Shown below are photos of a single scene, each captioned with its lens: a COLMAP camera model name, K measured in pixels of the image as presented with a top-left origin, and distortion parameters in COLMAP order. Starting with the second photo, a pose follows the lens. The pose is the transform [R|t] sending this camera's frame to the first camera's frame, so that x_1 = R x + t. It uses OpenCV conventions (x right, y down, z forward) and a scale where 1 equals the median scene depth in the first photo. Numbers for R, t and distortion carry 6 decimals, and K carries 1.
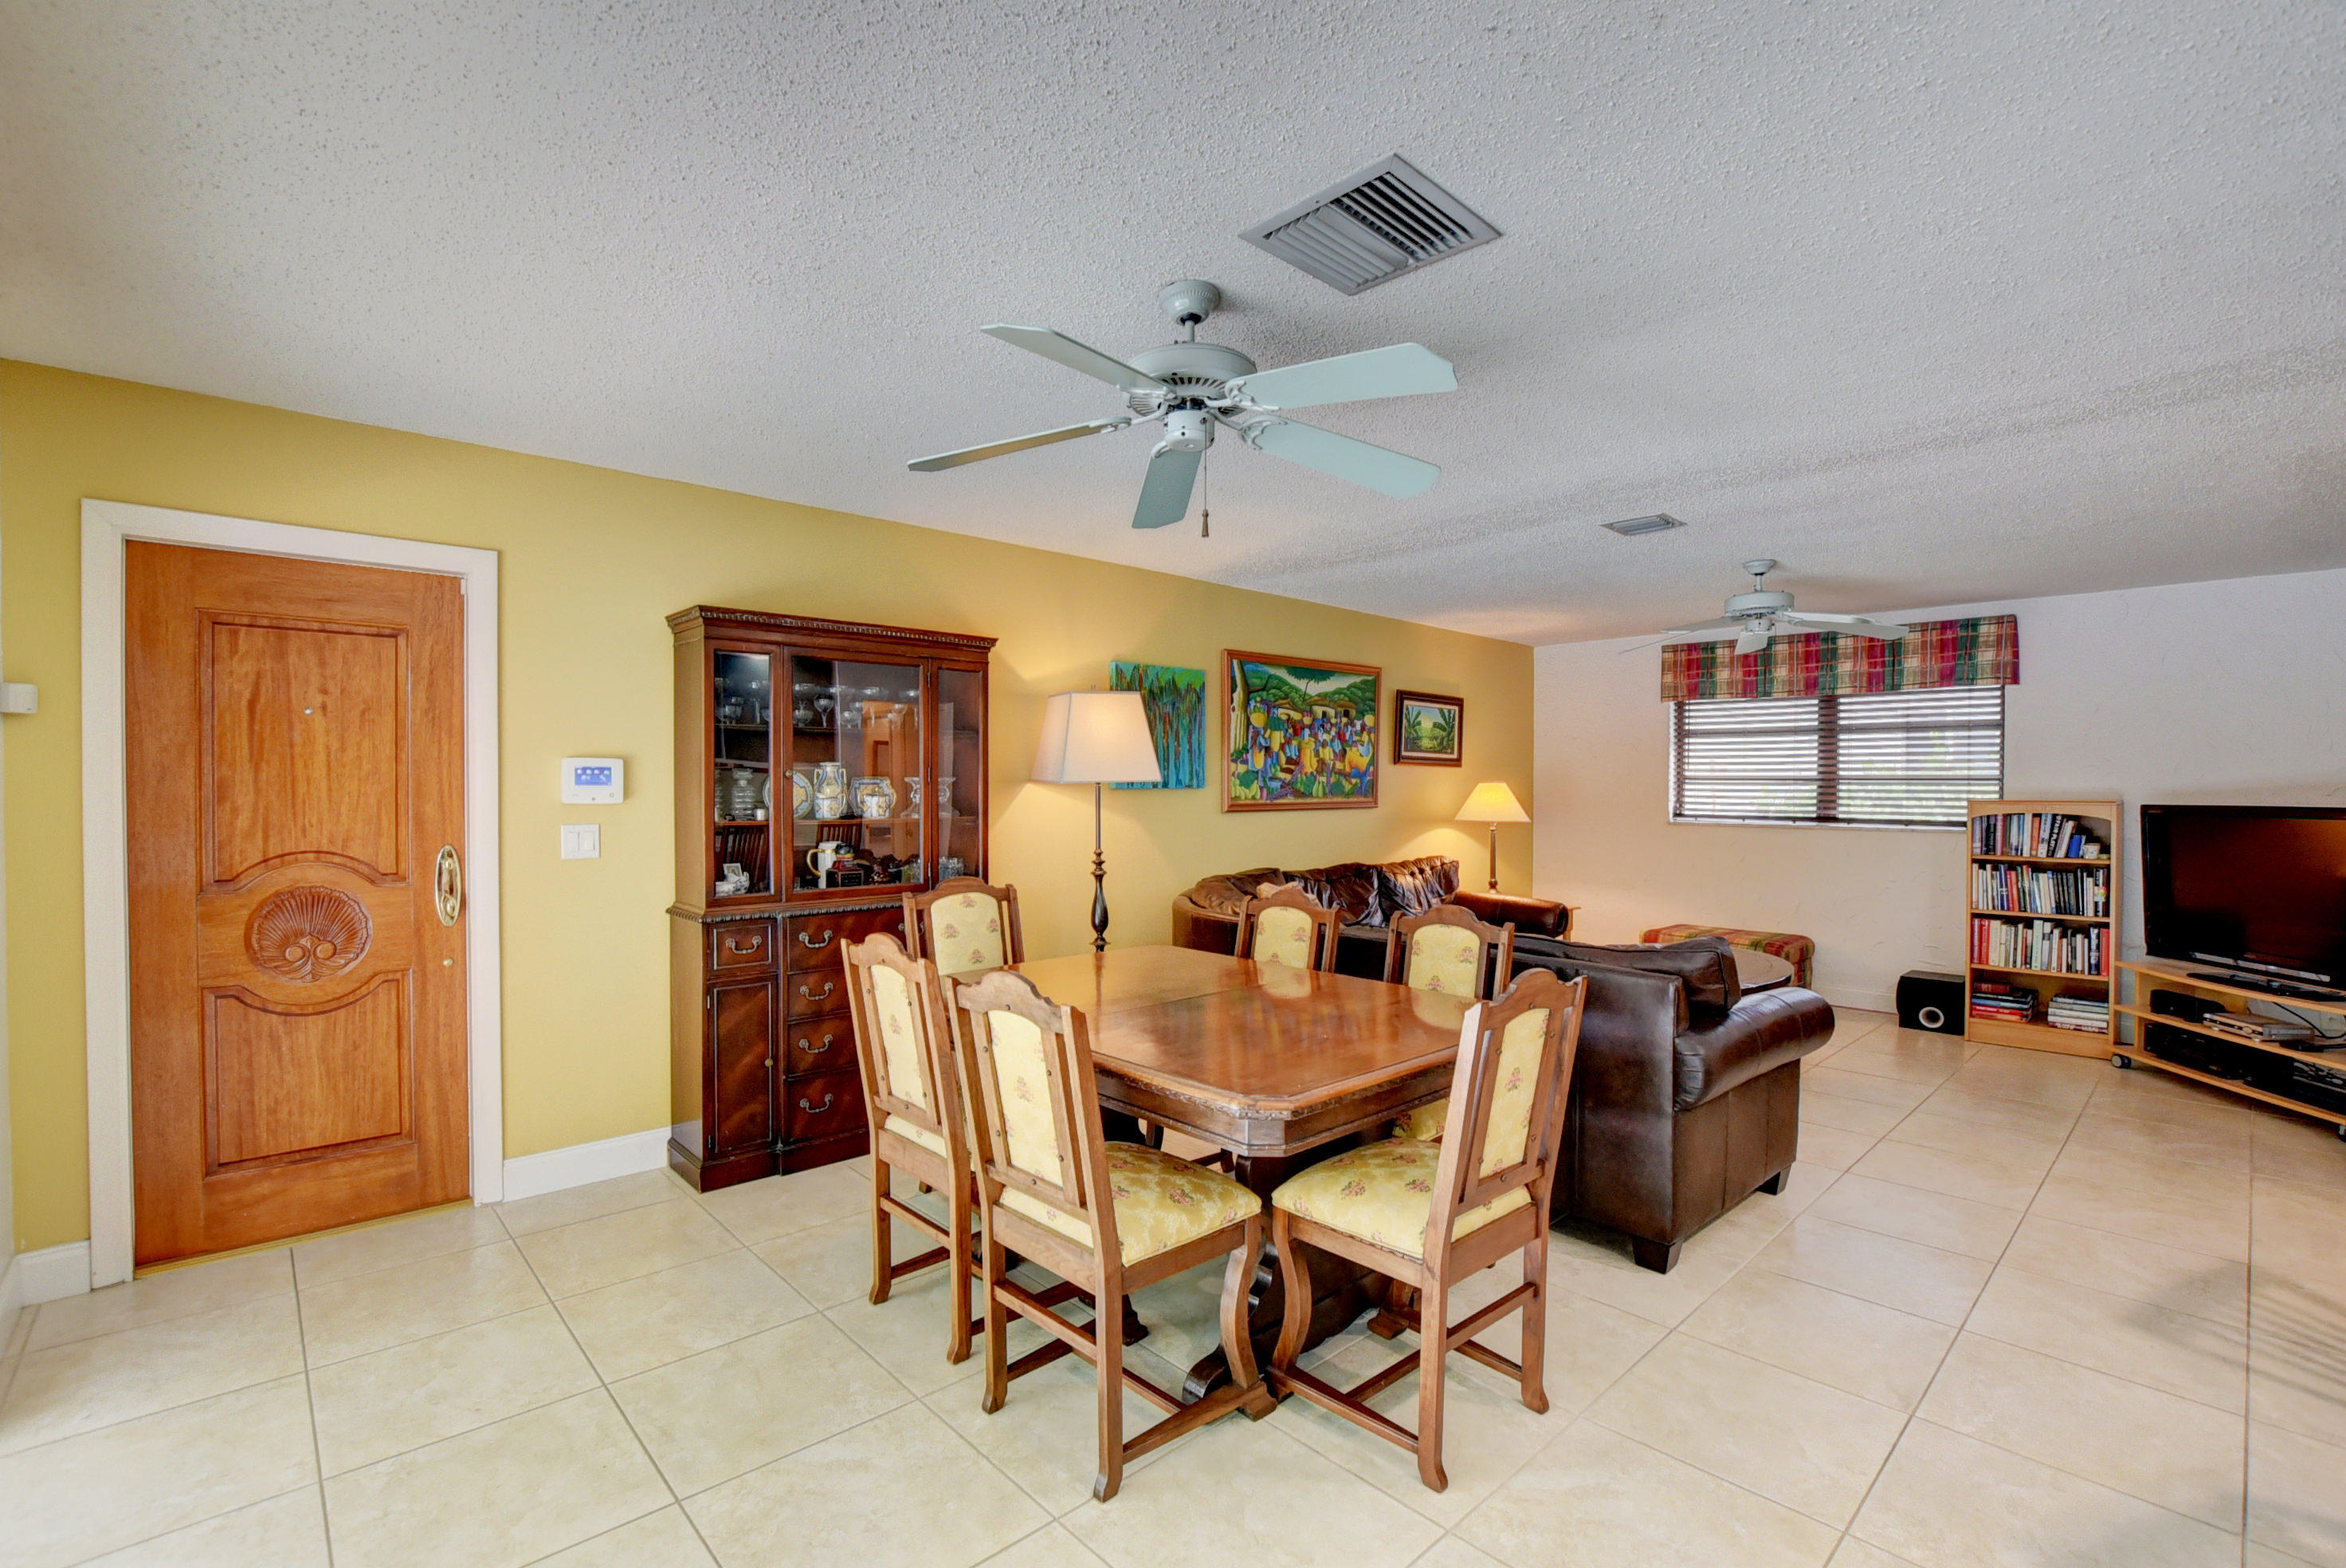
lens RADIAL K [[1006.4, 0, 1161.7], [0, 1006.4, 797.4], [0, 0, 1]] dist [-0.018950, 0.000226]
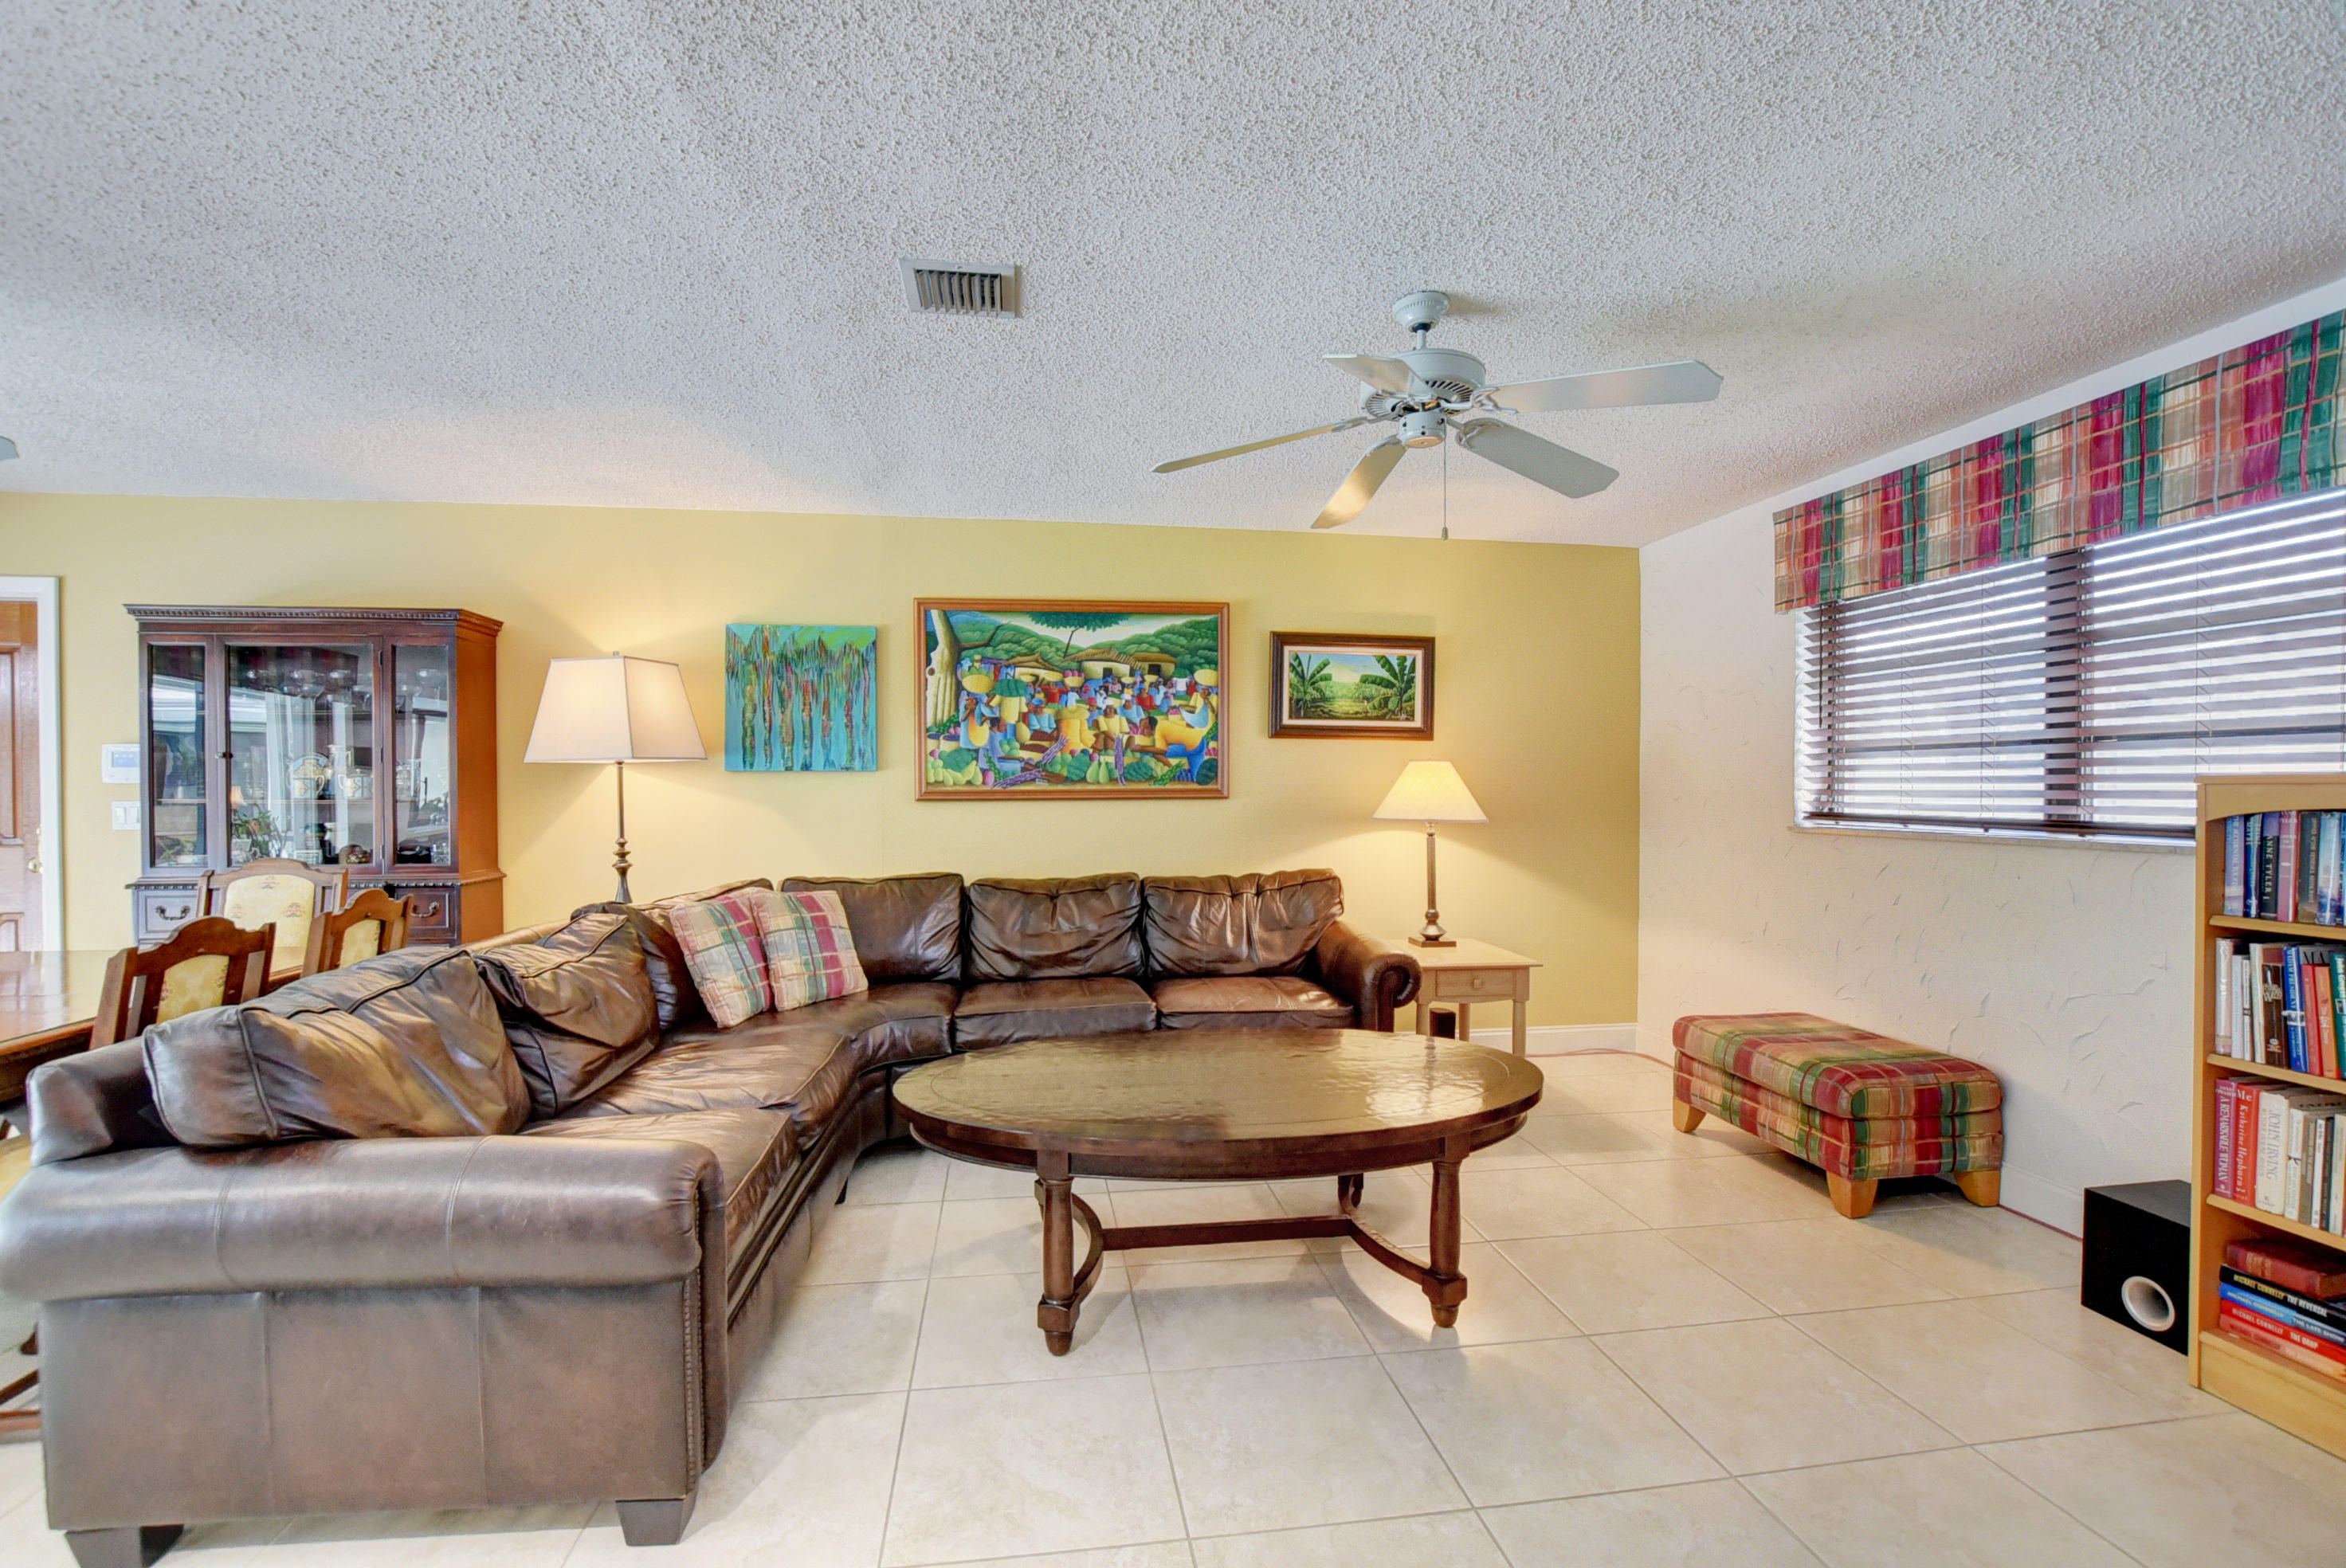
lens RADIAL K [[1006.4, 0, 1161.7], [0, 1006.4, 797.4], [0, 0, 1]] dist [-0.018950, 0.000226]
pose [[0.833656, 0.001855, -0.552280, 0.618470], [-0.003186, 0.999994, -0.001450, 0.011651], [0.552274, 0.002968, 0.833657, 0.405345]]
